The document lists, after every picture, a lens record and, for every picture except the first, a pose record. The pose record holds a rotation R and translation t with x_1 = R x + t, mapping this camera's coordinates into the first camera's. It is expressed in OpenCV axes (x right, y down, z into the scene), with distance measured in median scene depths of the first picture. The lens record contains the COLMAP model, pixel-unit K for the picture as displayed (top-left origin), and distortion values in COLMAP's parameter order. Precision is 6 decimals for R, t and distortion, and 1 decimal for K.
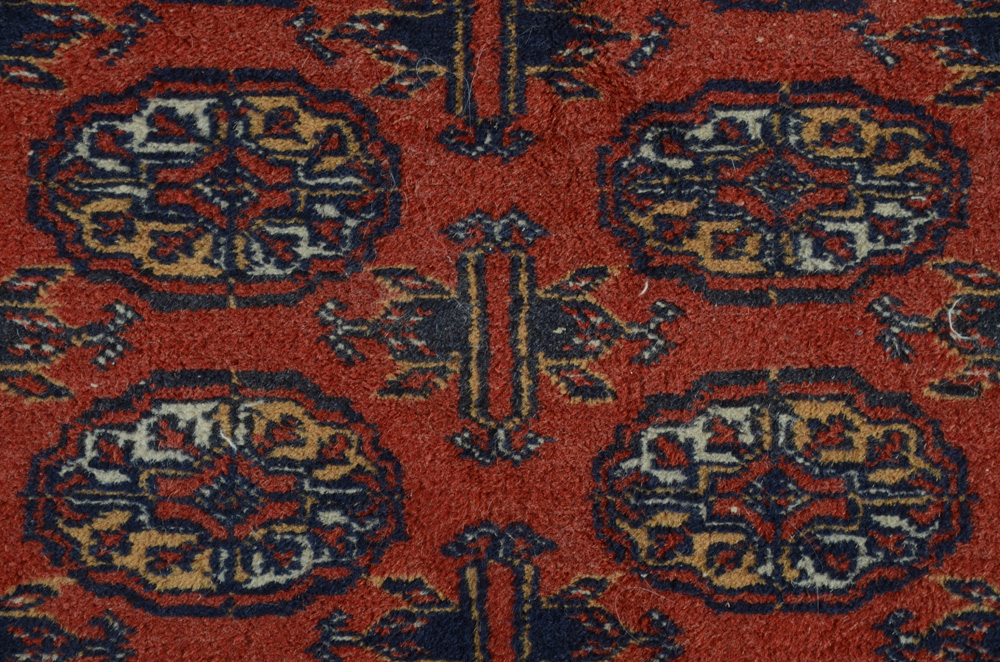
lens RADIAL K [[2350.5, 0, 506.5], [0, 2350.5, 328.1], [0, 0, 1]] dist [0.466725, 0.000000]
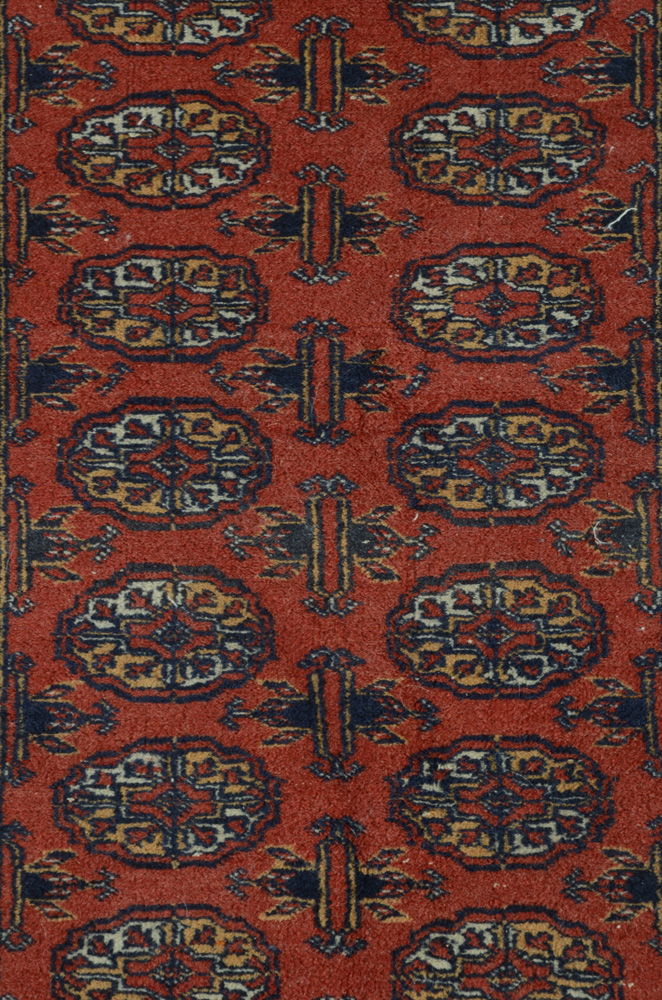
lens RADIAL K [[3410.9, 0, 346.6], [0, 3410.9, 500.2], [0, 0, 1]] dist [1.146697, 0.000000]
pose [[0.999859, -0.013548, -0.009891, 0.033264], [0.010901, 0.972972, -0.230664, 0.538553], [0.012748, 0.230524, 0.972983, -1.396101]]
